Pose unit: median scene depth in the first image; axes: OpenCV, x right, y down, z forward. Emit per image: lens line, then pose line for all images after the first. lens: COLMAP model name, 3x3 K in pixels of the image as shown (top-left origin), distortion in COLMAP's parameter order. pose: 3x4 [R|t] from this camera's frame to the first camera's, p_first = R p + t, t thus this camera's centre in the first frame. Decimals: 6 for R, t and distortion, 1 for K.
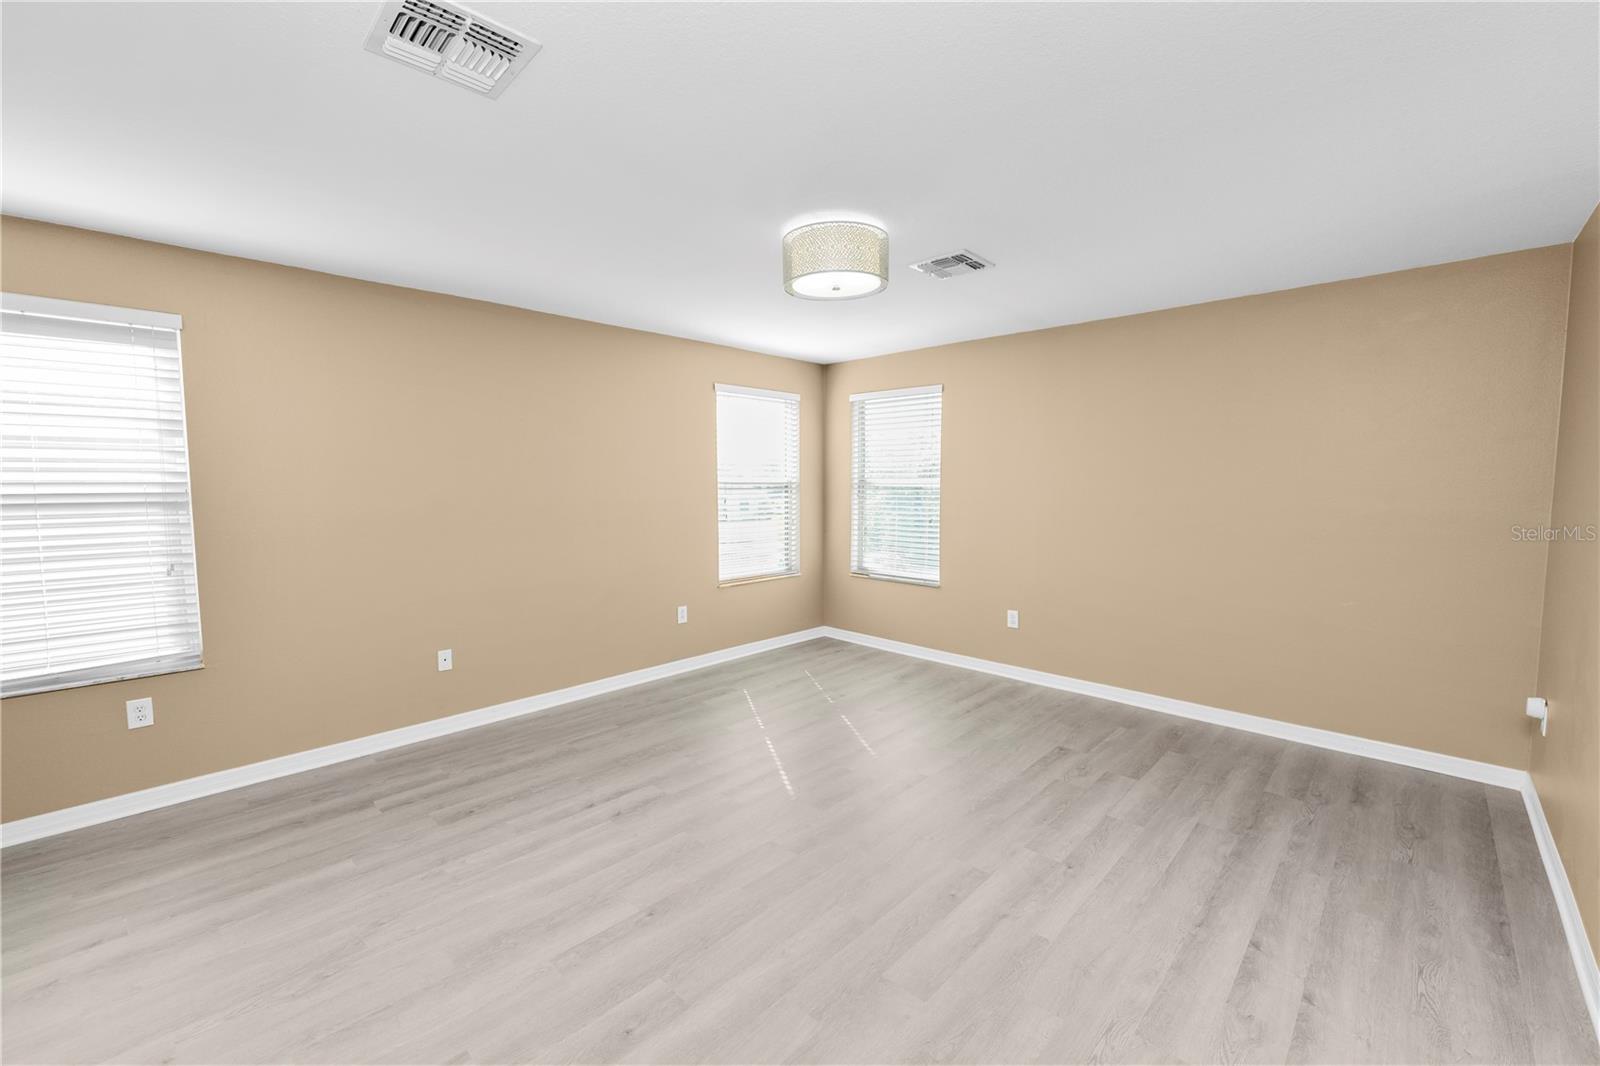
lens RADIAL K [[653.4, 0, 799.6], [0, 653.4, 538.1], [0, 0, 1]] dist [-0.012305, 0.000957]
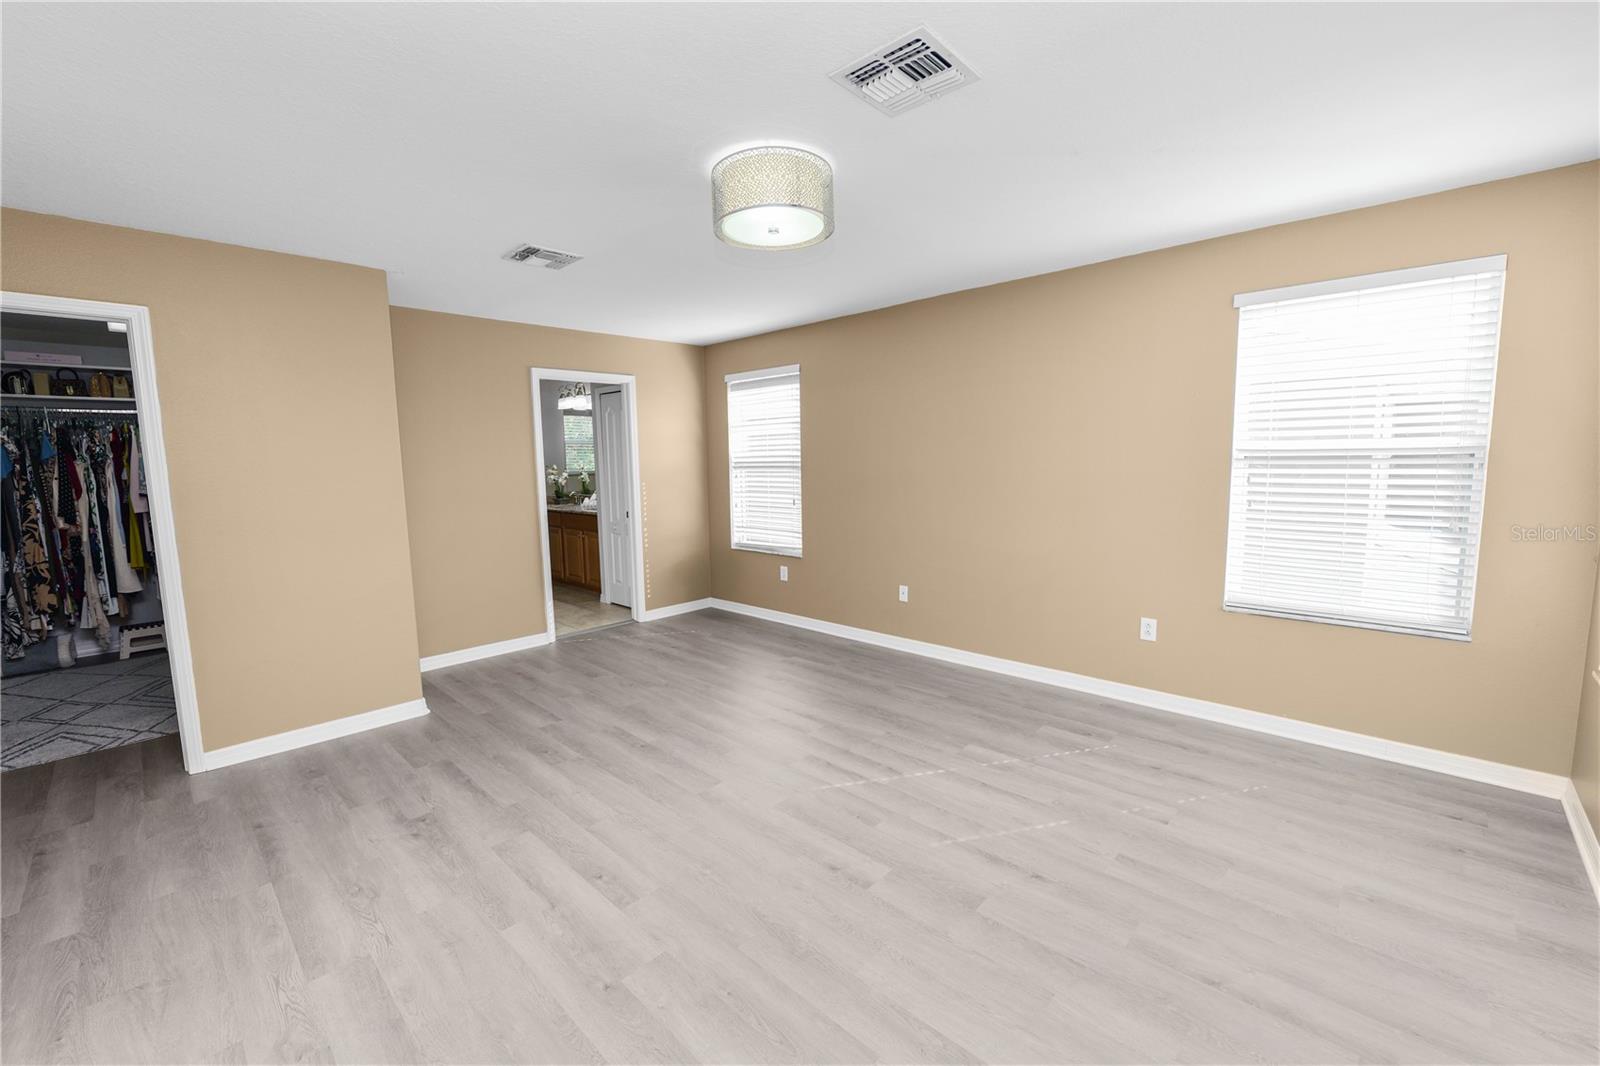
lens RADIAL K [[653.4, 0, 804.5], [0, 653.4, 536.7], [0, 0, 1]] dist [-0.012305, 0.000957]
pose [[0.004774, 0.123693, -0.992309, 0.800384], [-0.070281, 0.989908, 0.123055, -0.075649], [0.997516, 0.069153, 0.013419, 0.872590]]
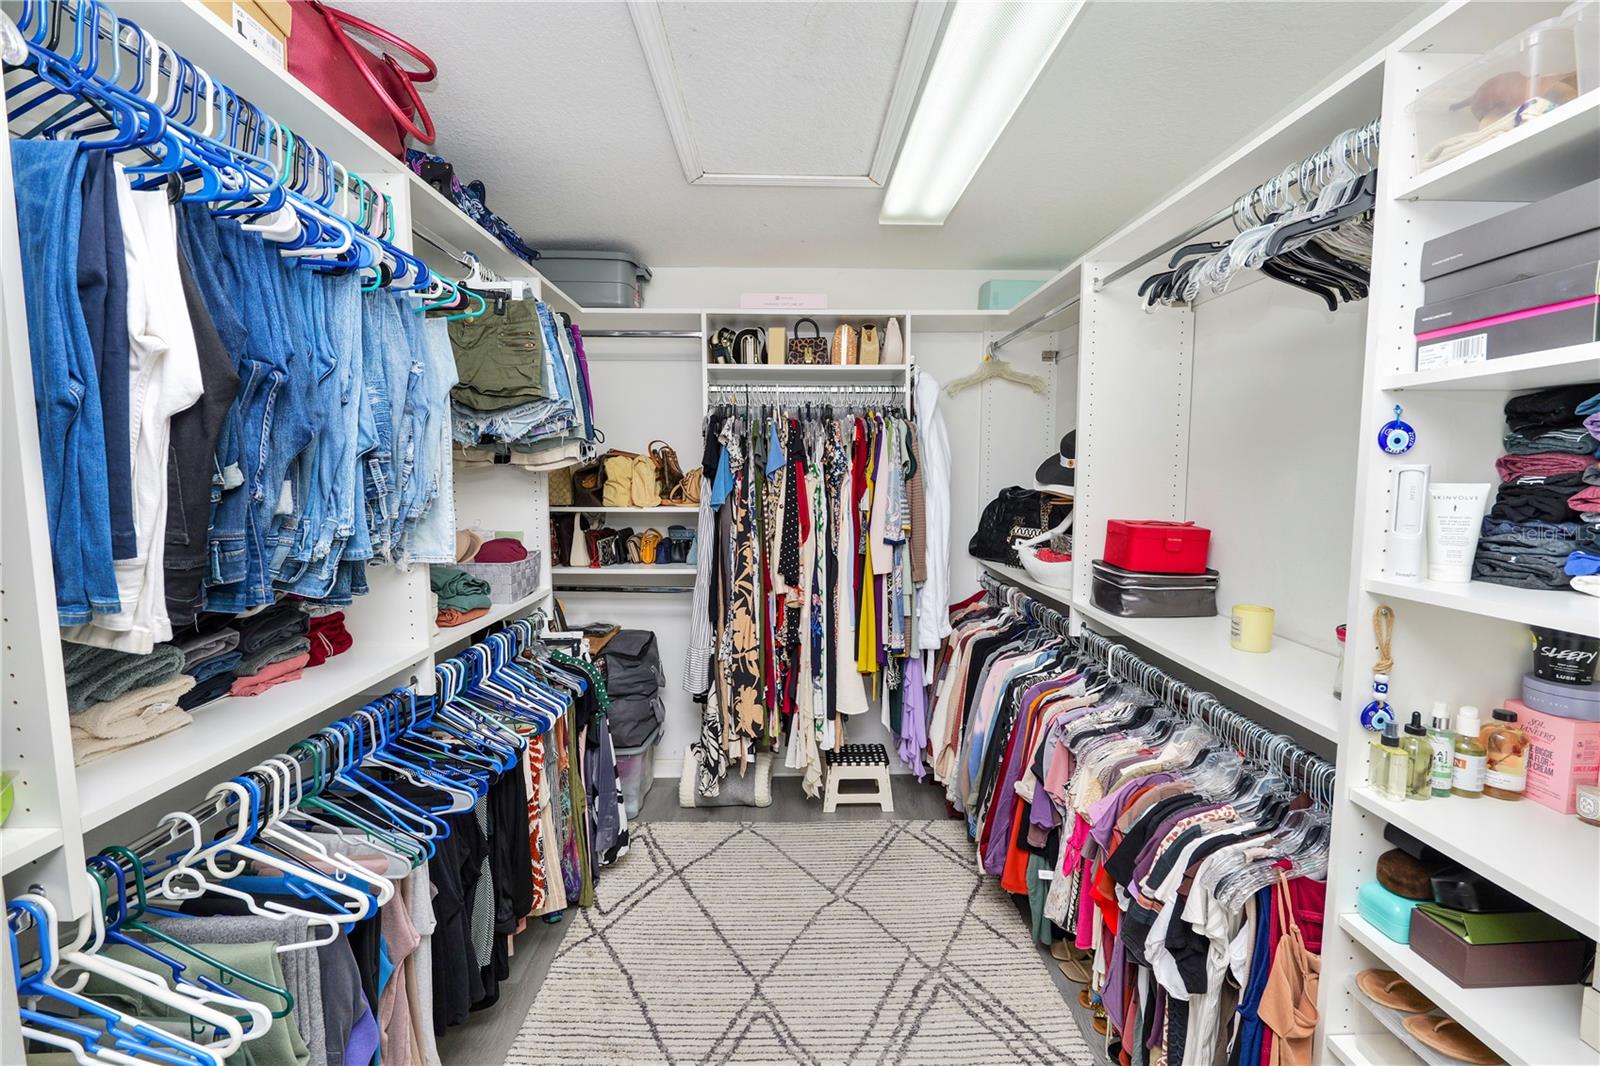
lens RADIAL K [[653.4, 0, 800.3], [0, 653.4, 529.2], [0, 0, 1]] dist [-0.012305, 0.000957]
pose [[-0.711053, 0.066464, -0.699990, 0.346746], [-0.051179, 0.987990, 0.145798, -0.038588], [0.701274, 0.139495, -0.699111, 0.331446]]
